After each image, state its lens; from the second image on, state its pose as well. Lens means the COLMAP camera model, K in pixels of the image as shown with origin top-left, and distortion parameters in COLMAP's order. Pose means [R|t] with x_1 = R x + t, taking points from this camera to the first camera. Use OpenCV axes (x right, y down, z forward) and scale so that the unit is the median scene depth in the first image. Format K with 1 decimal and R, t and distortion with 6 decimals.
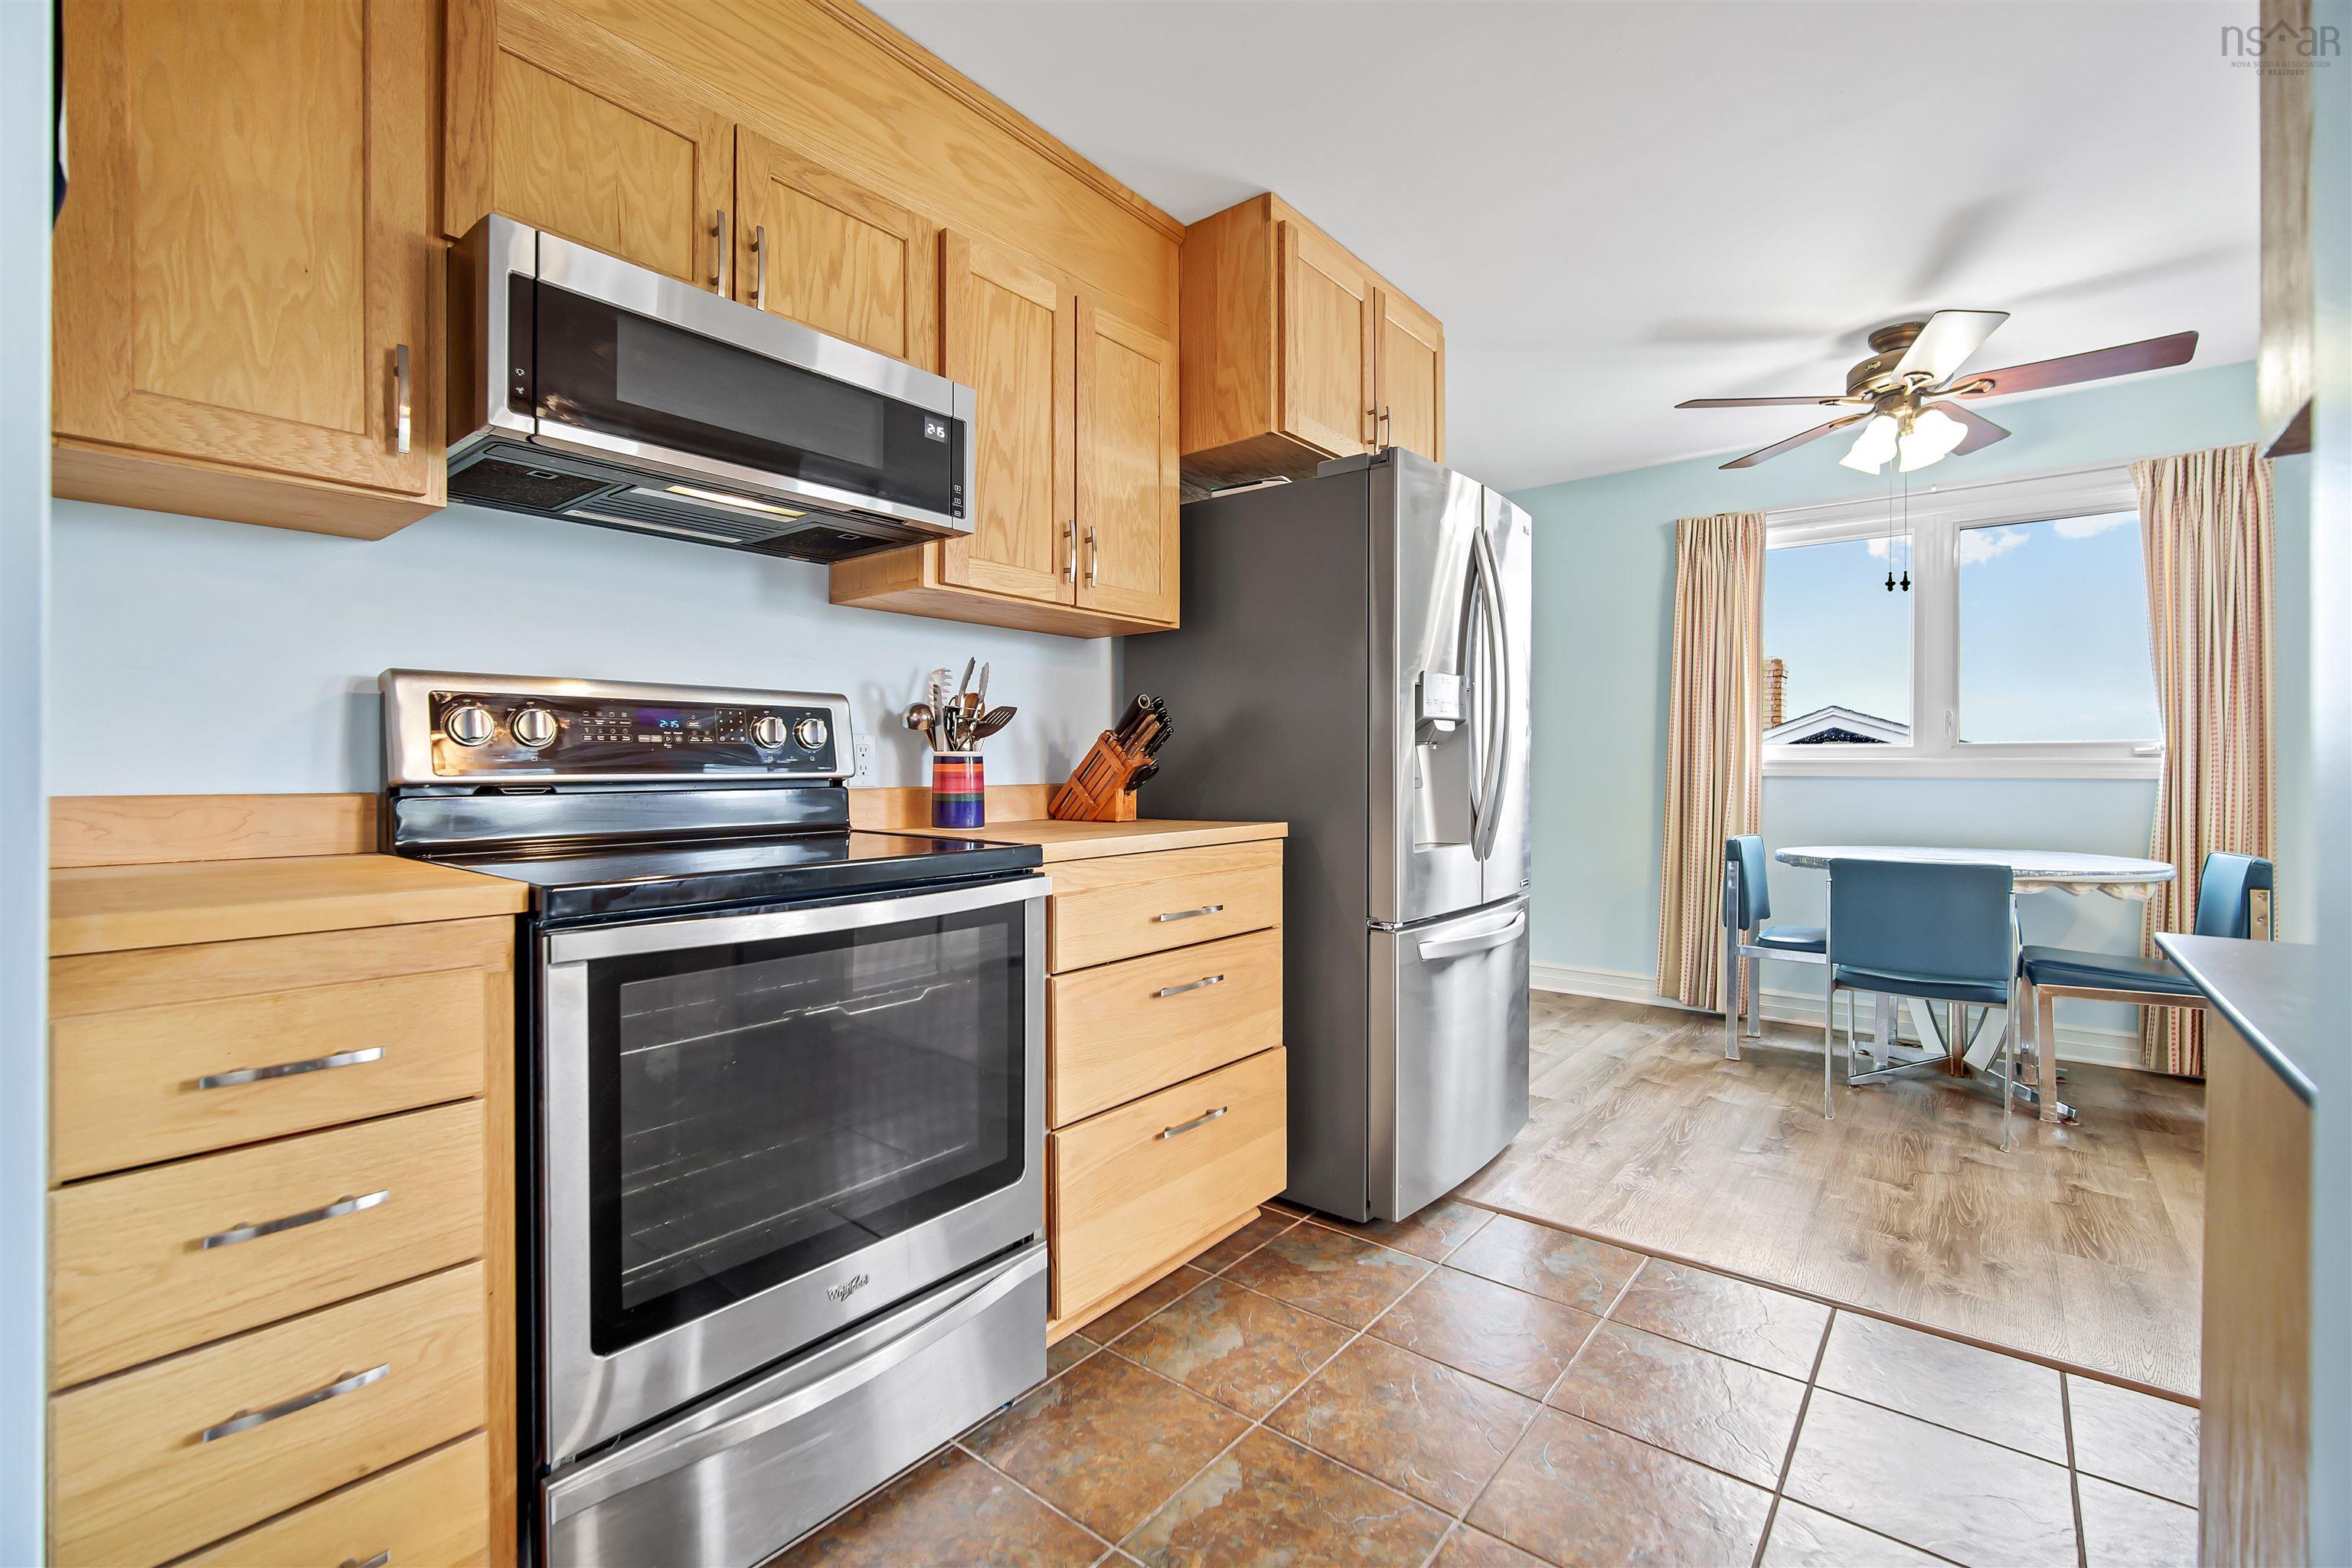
lens RADIAL K [[1022.2, 0, 1181.1], [0, 1022.2, 775.0], [0, 0, 1]] dist [-0.012553, 0.004302]
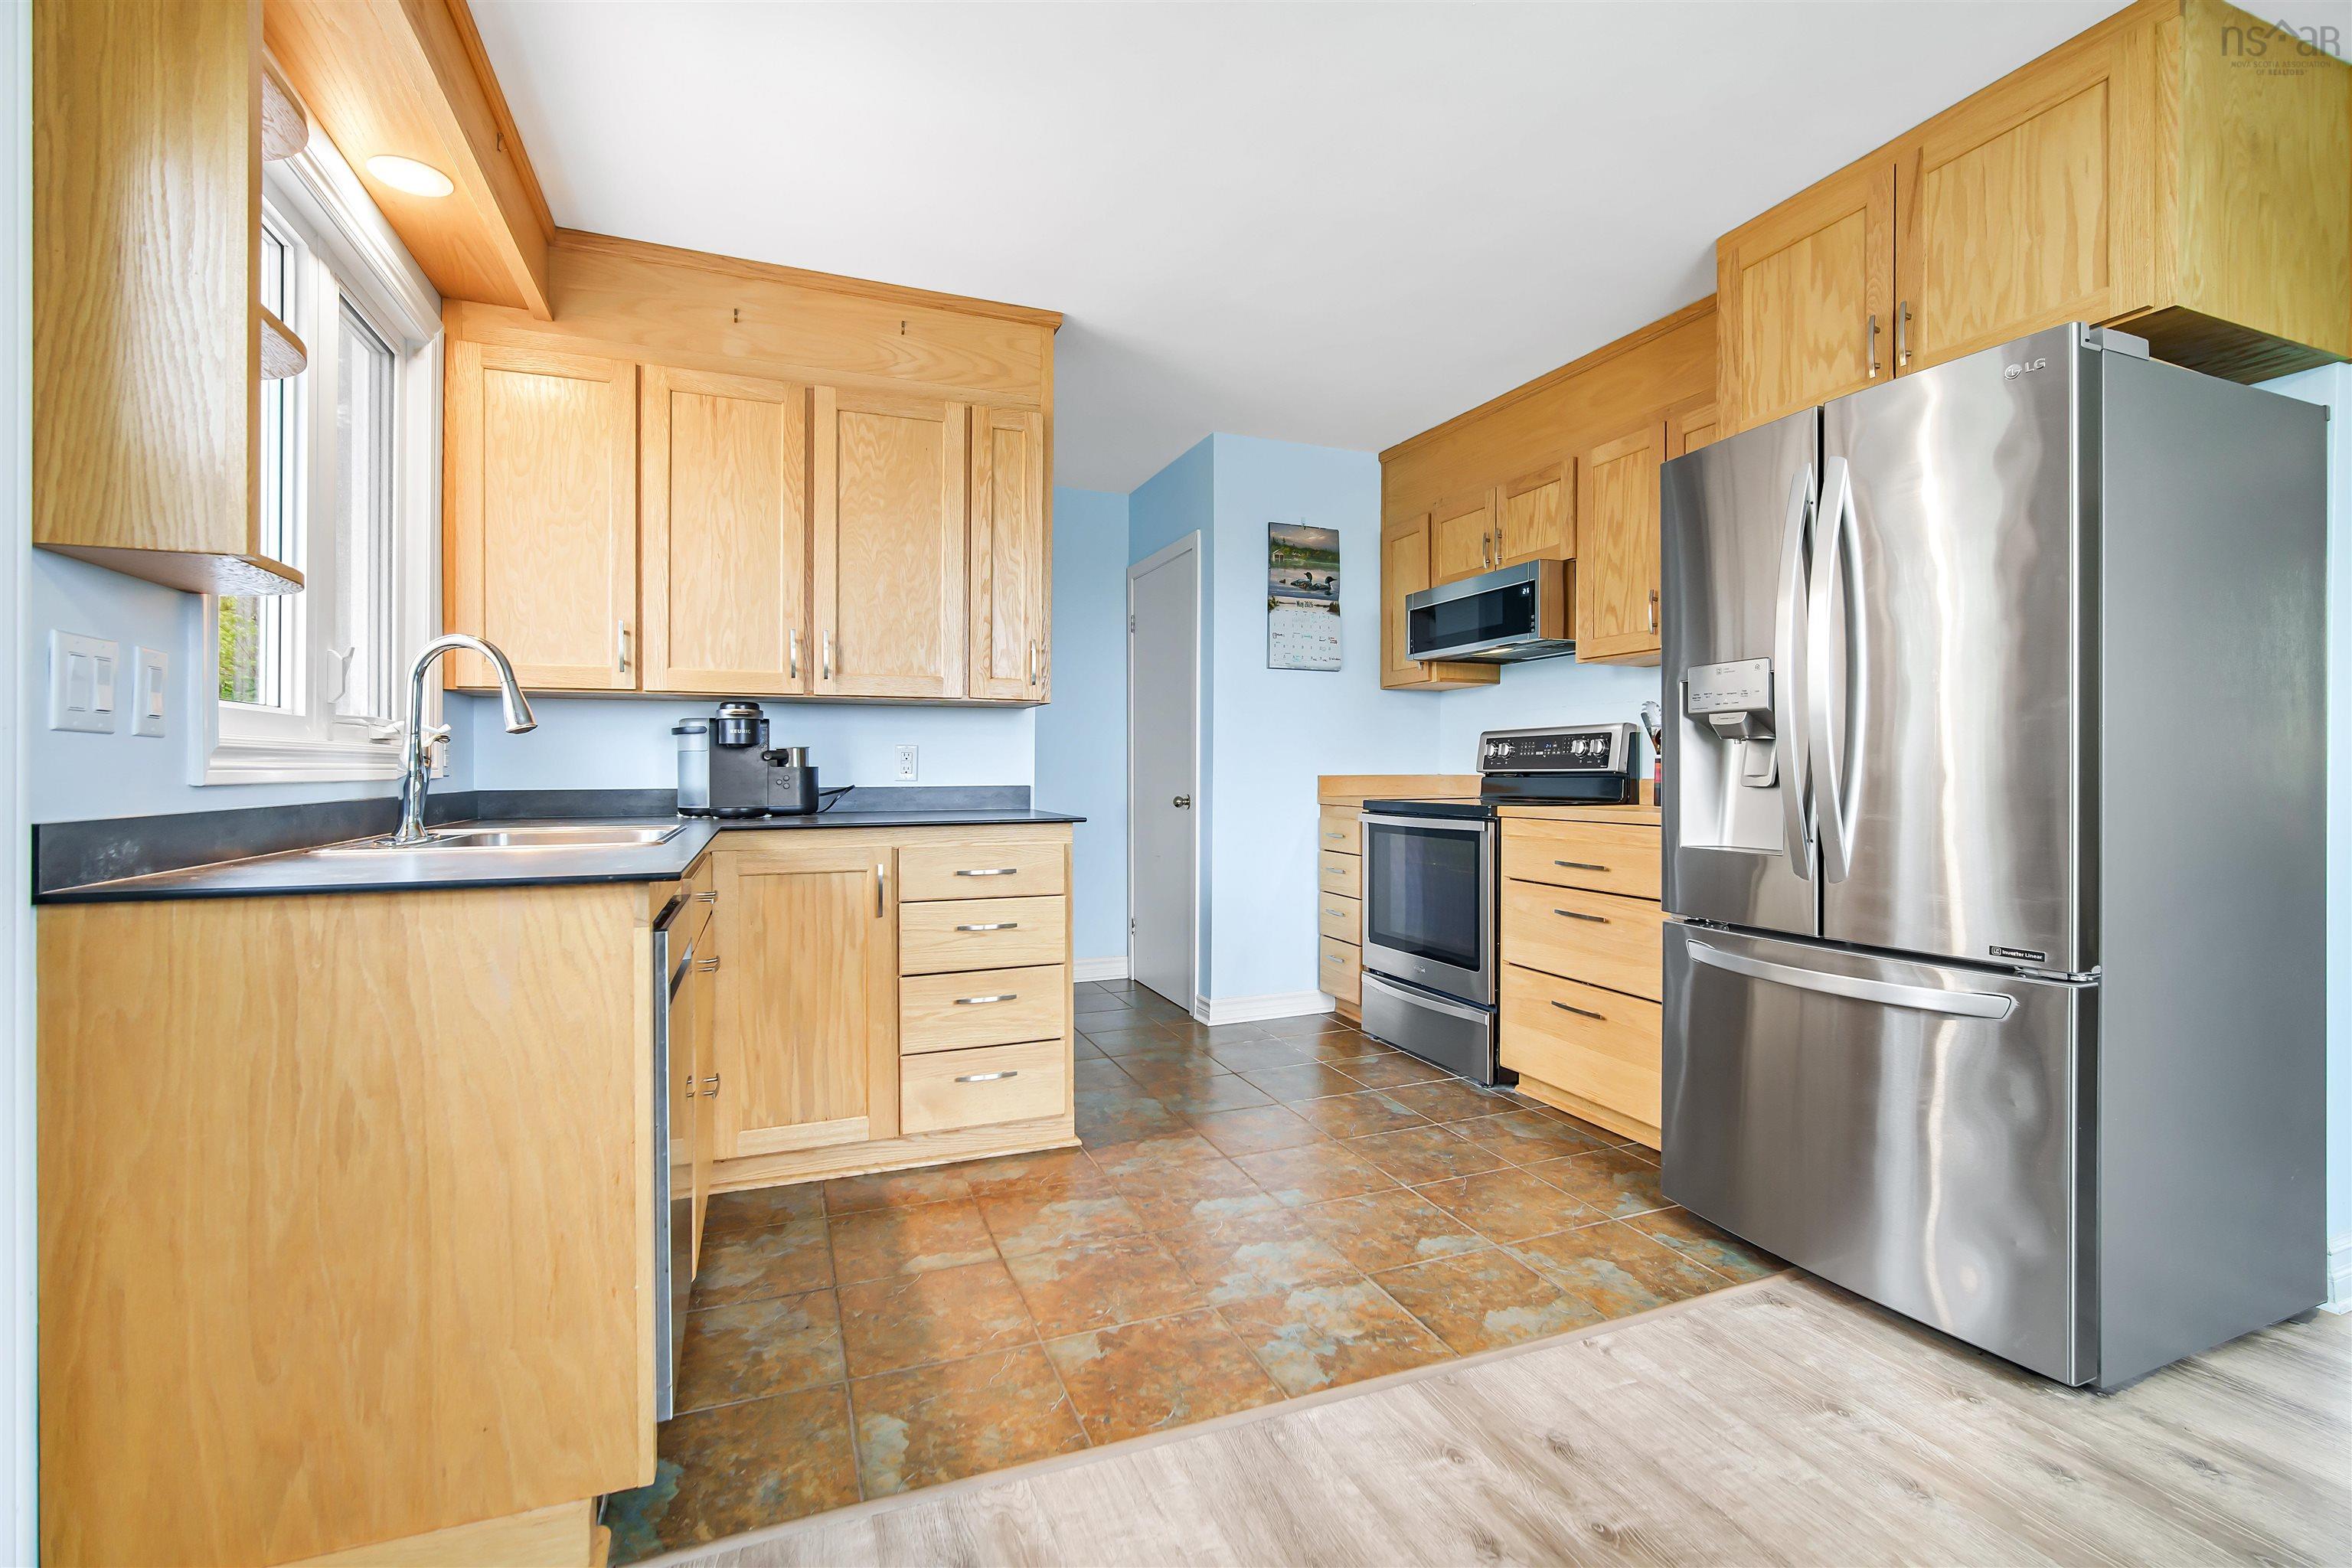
lens RADIAL K [[1022.2, 0, 1184.5], [0, 1022.2, 784.7], [0, 0, 1]] dist [-0.012553, 0.004302]
pose [[-0.487235, 0.012627, -0.873180, 1.161420], [-0.006323, 0.999818, 0.017986, -0.001847], [0.873248, 0.014284, -0.487067, 0.913088]]
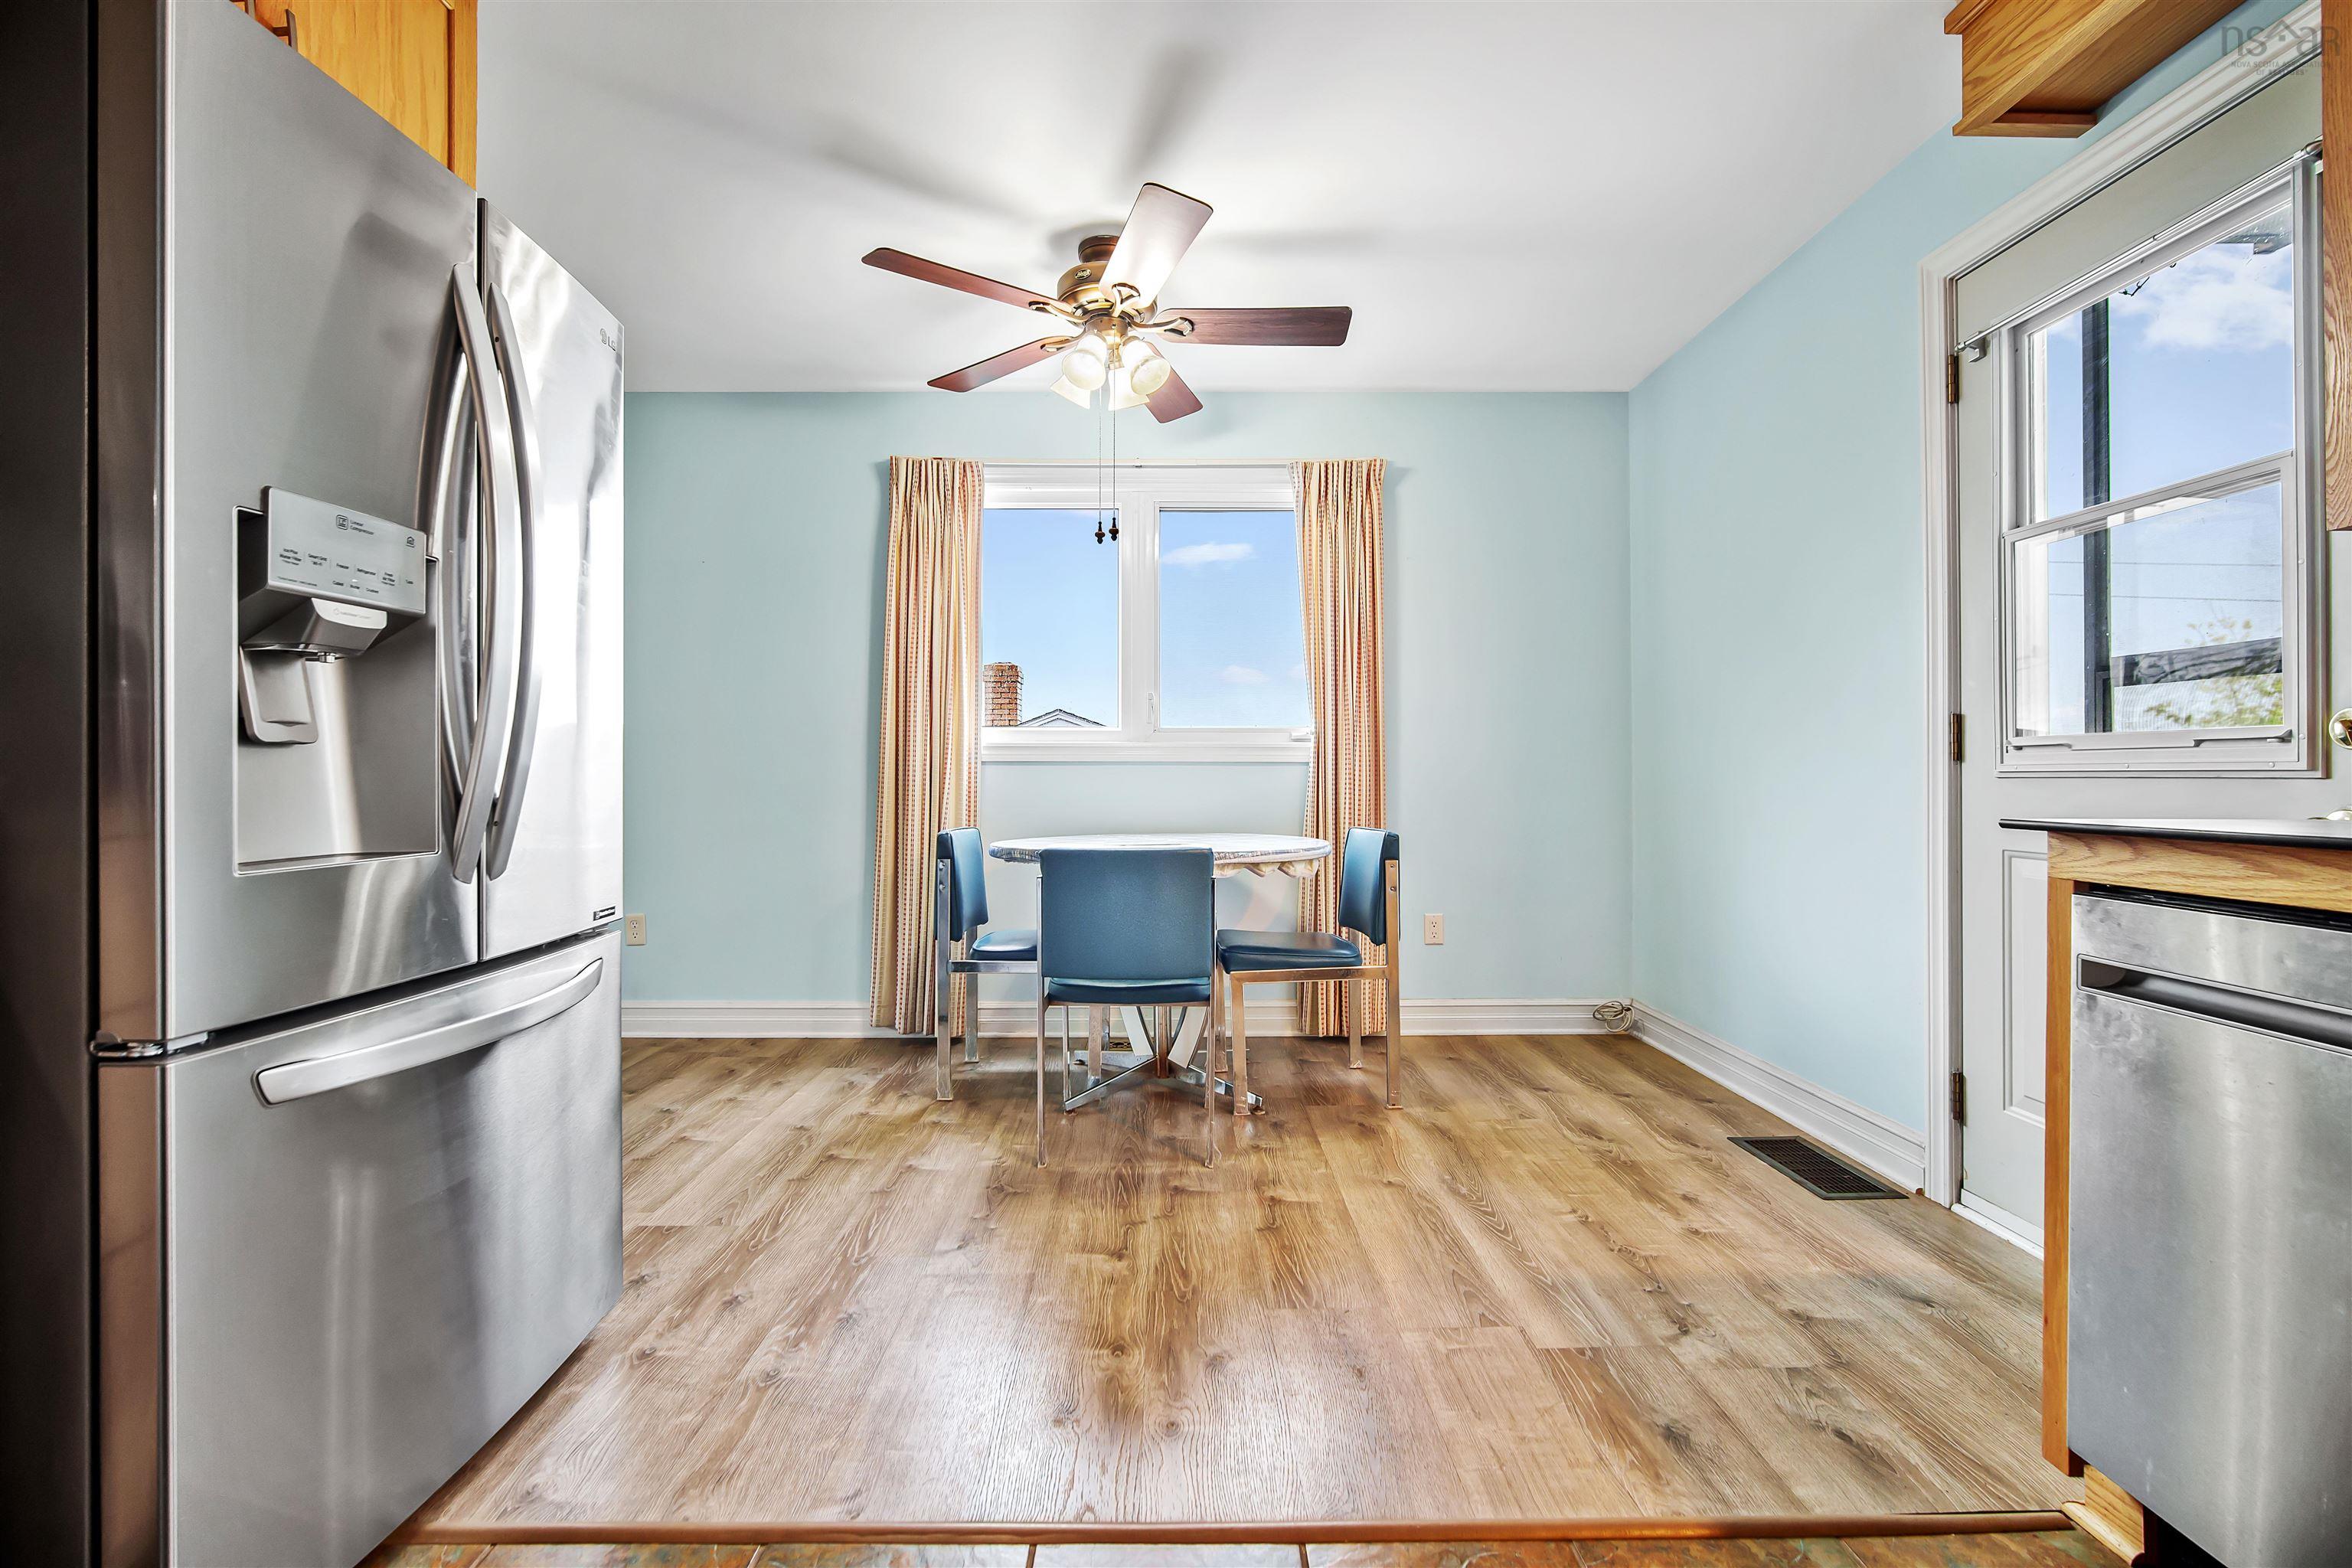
lens RADIAL K [[1022.2, 0, 1183.3], [0, 1022.2, 779.3], [0, 0, 1]] dist [-0.012553, 0.004302]
pose [[0.773490, -0.003789, 0.633797, 0.232273], [0.005674, 0.999983, -0.000947, 0.029959], [-0.633783, 0.004328, 0.773499, 0.328075]]
